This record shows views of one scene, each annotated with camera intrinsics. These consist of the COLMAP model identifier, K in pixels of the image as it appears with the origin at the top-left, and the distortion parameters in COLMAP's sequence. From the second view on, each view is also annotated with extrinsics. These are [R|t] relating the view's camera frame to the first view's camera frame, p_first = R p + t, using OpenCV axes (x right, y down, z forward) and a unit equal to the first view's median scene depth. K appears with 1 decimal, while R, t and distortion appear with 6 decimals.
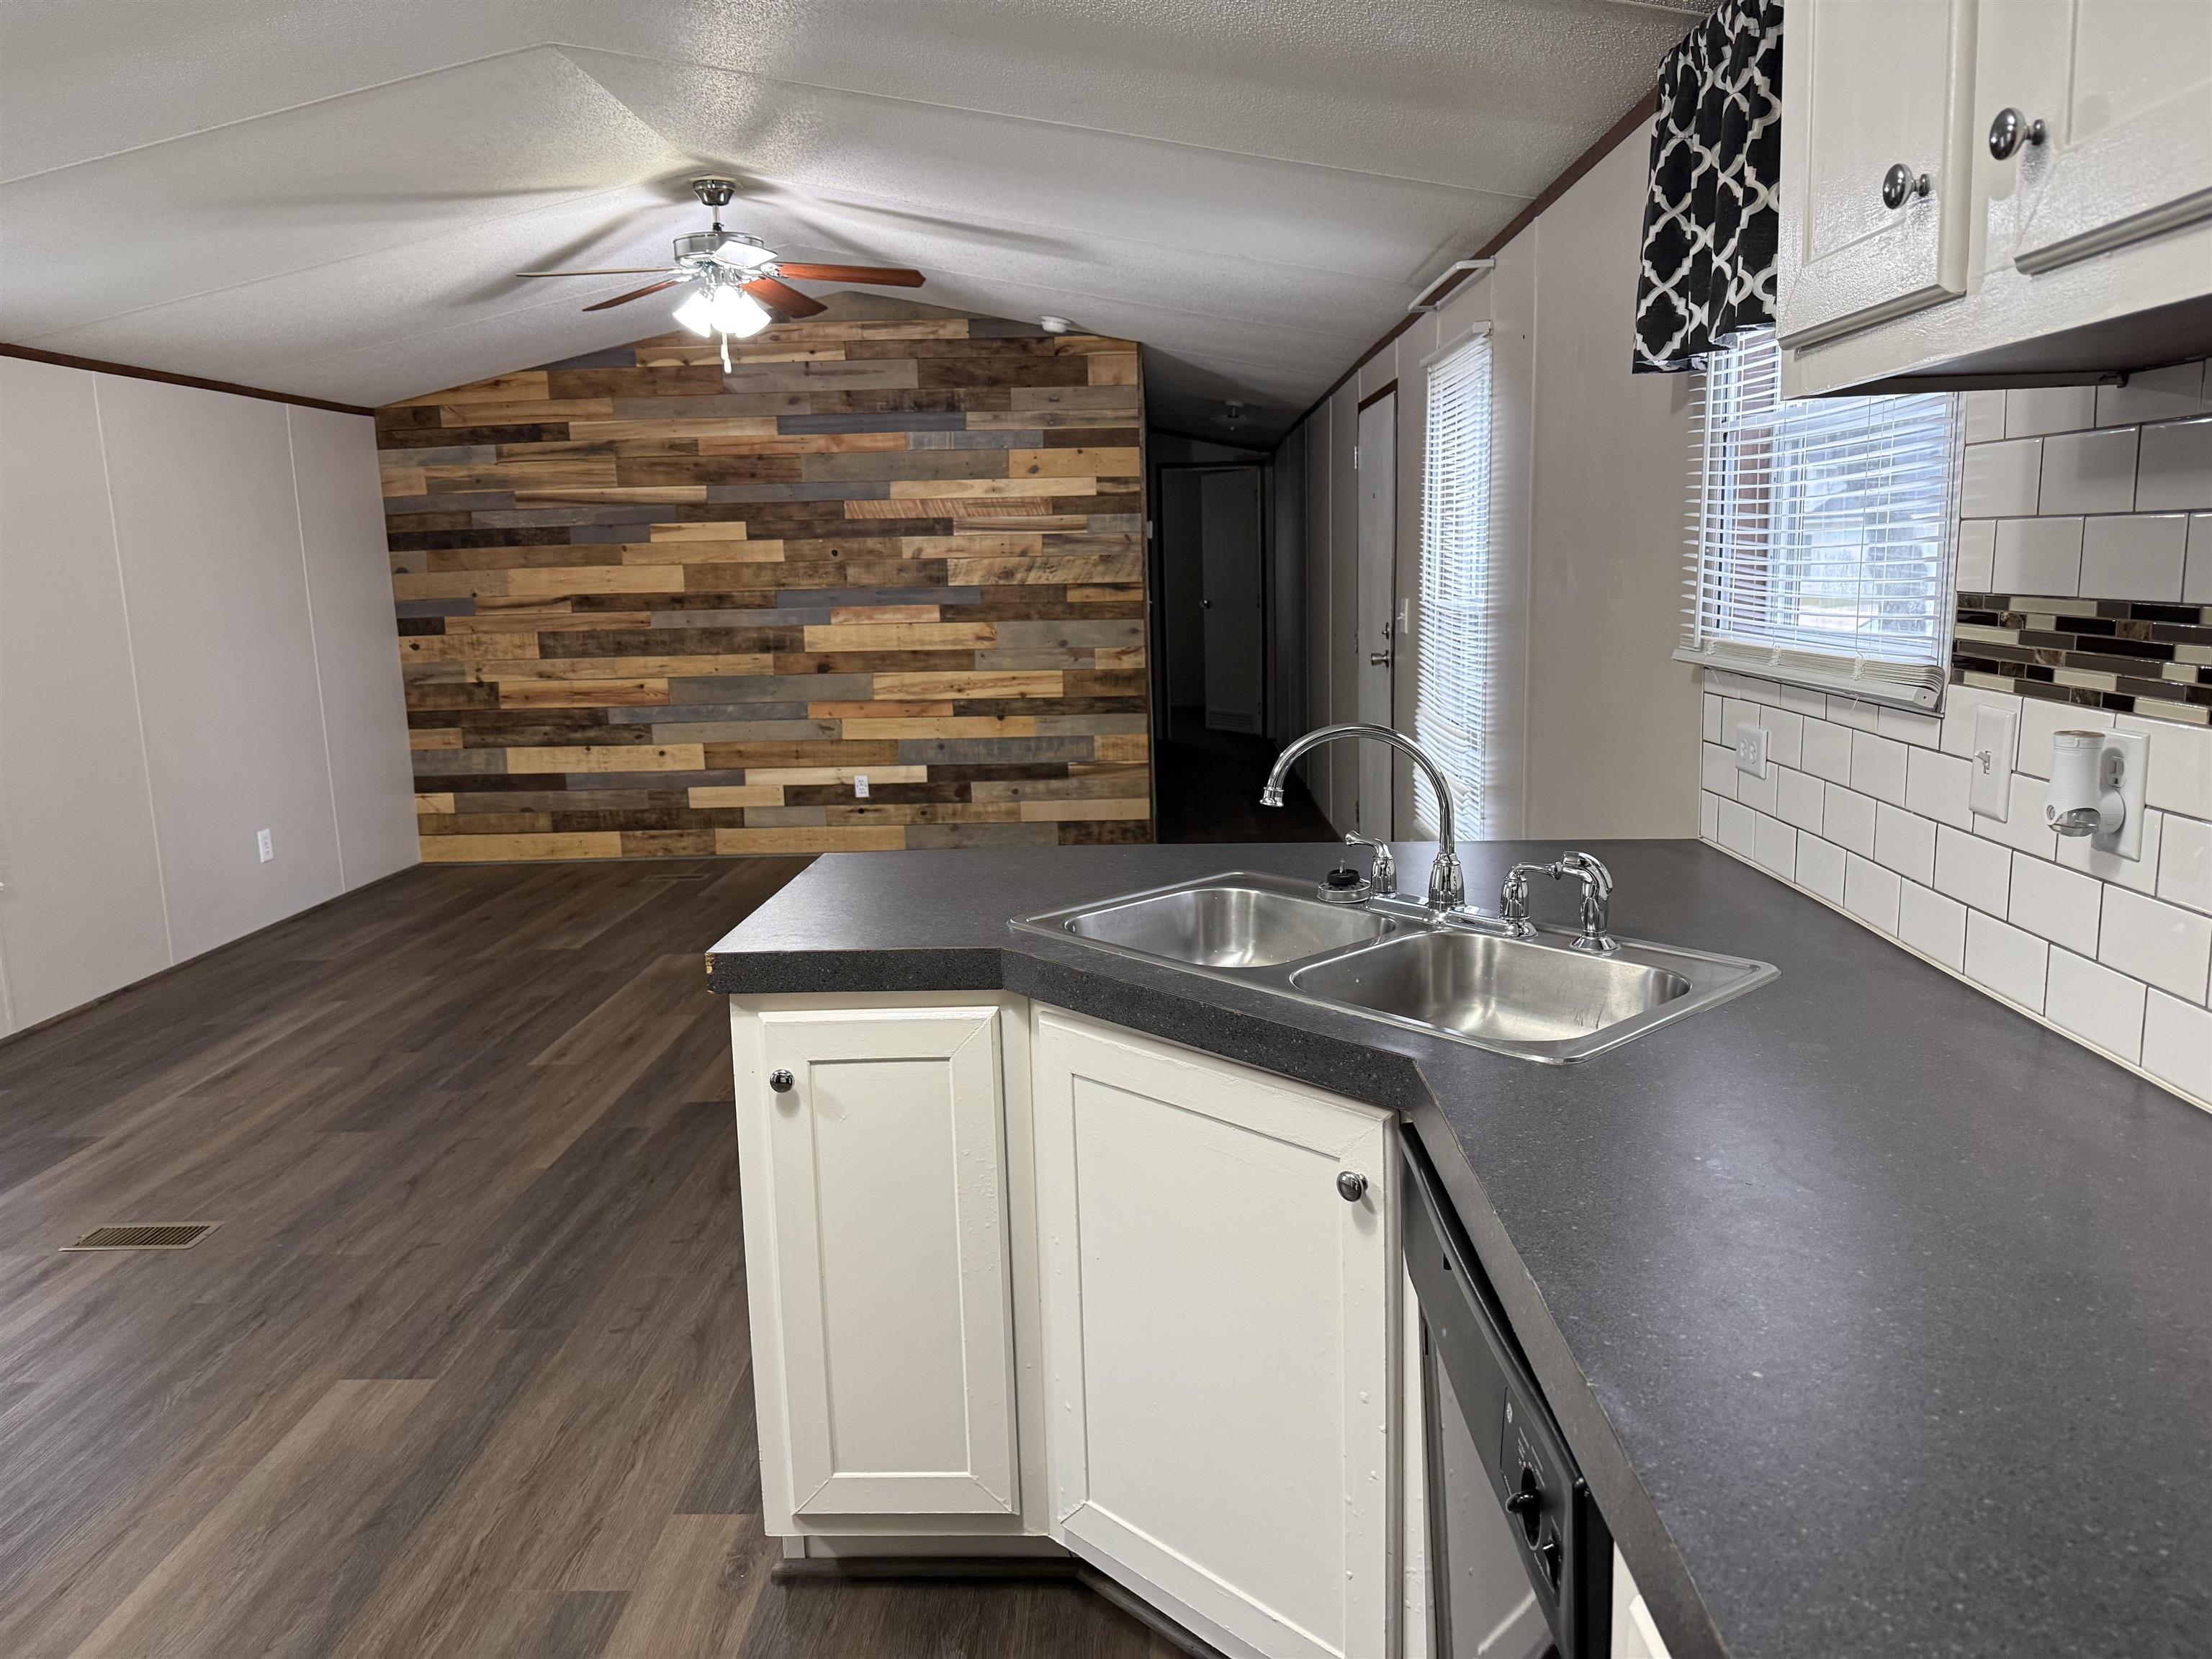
lens RADIAL K [[1534.3, 0, 1127.9], [0, 1534.3, 847.6], [0, 0, 1]] dist [0.056529, -0.074363]
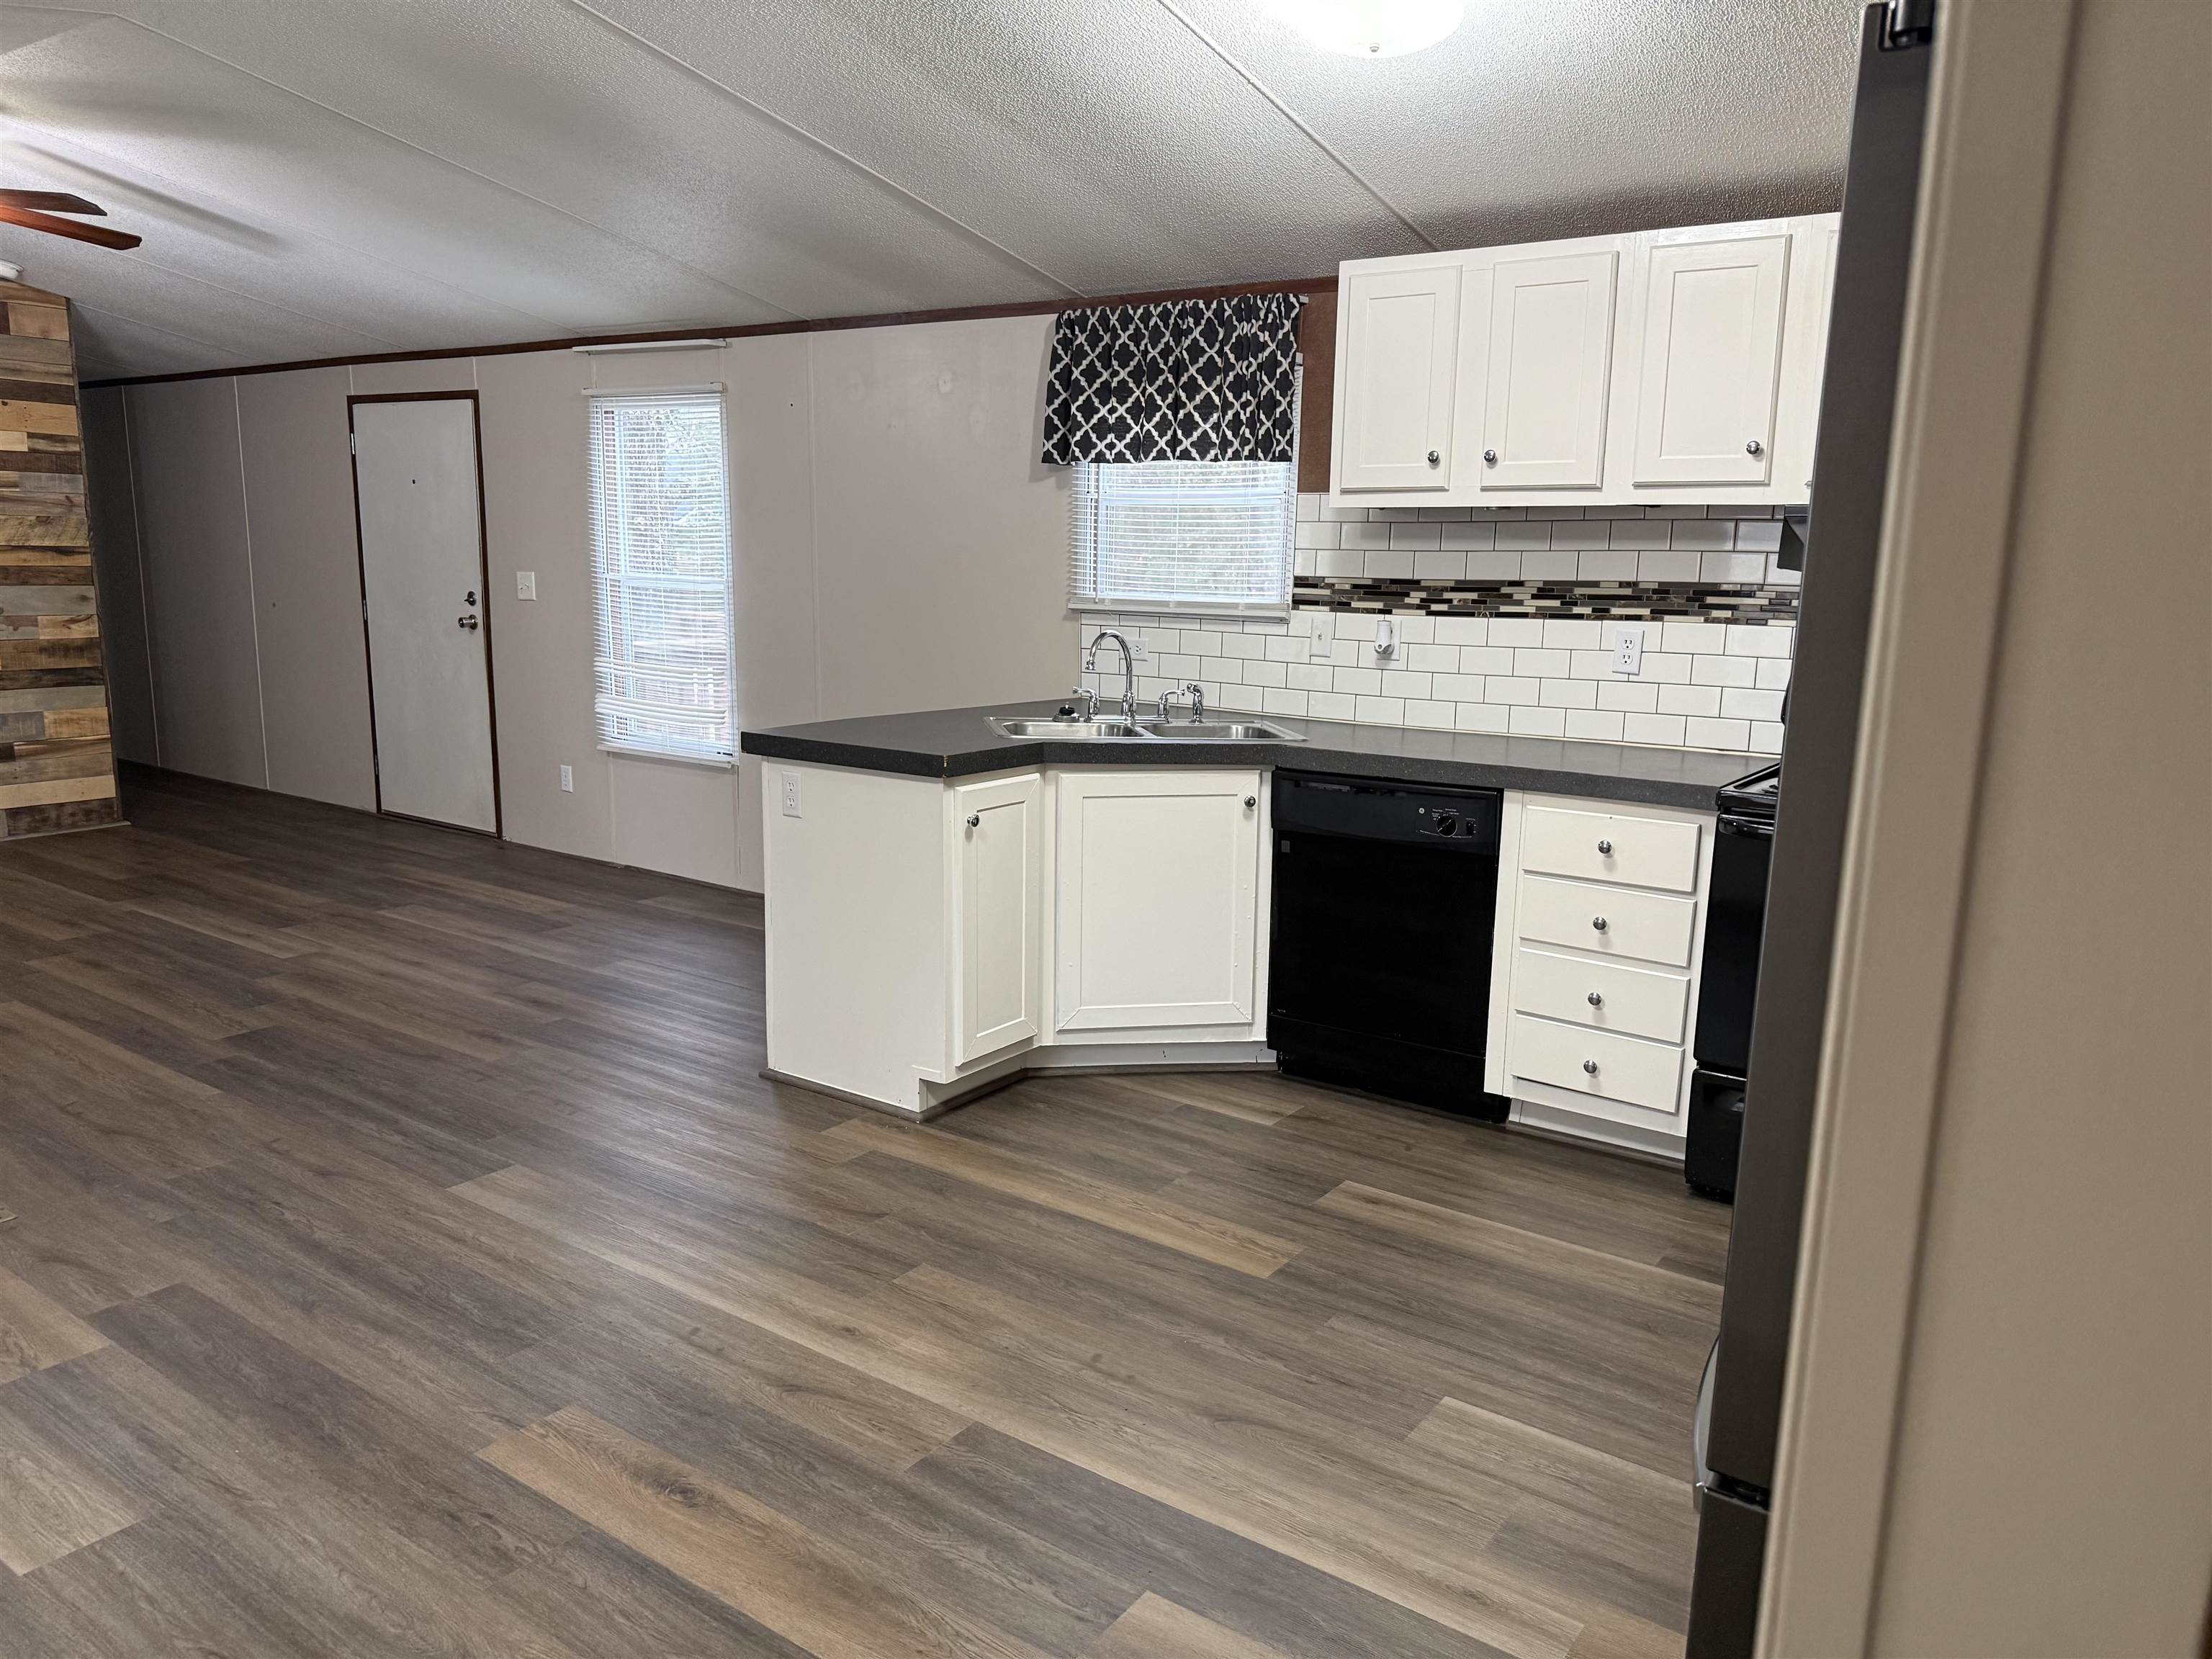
lens RADIAL K [[1534.3, 0, 1119.0], [0, 1534.3, 862.4], [0, 0, 1]] dist [0.056529, -0.074363]
pose [[0.553091, -0.129647, 0.822972, -0.461351], [0.117013, 0.990115, 0.077338, 0.021332], [-0.824863, 0.053523, 0.562793, -0.056718]]
